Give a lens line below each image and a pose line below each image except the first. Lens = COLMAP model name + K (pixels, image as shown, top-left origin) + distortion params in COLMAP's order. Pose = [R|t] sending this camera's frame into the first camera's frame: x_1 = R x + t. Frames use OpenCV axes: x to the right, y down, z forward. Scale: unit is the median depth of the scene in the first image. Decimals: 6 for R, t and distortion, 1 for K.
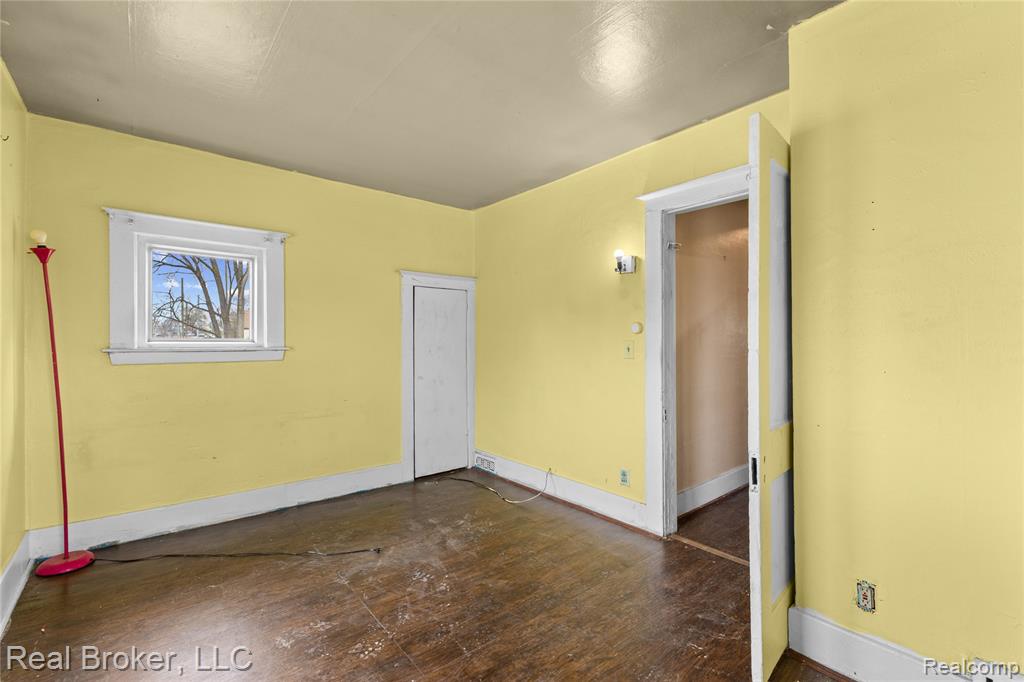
lens RADIAL K [[442.8, 0, 513.9], [0, 442.8, 336.0], [0, 0, 1]] dist [-0.001182, 0.000002]
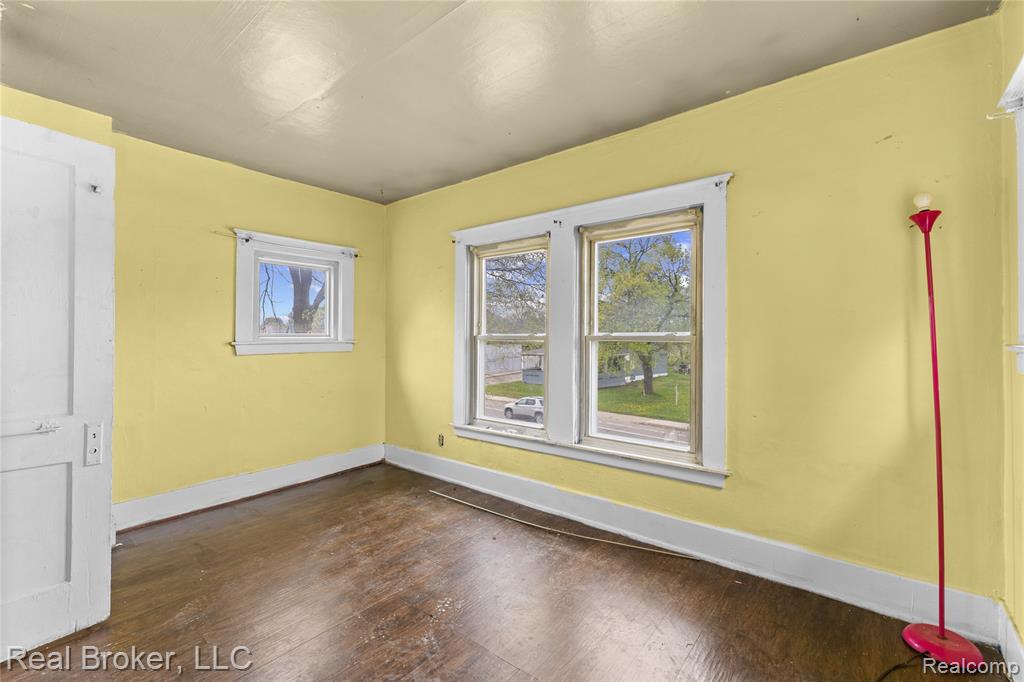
lens RADIAL K [[442.8, 0, 513.9], [0, 442.8, 336.0], [0, 0, 1]] dist [-0.001182, 0.000002]
pose [[-0.980778, -0.001867, -0.195120, -0.238886], [-0.000410, 0.999972, -0.007509, 0.024889], [0.195128, -0.007285, -0.980751, 1.890822]]
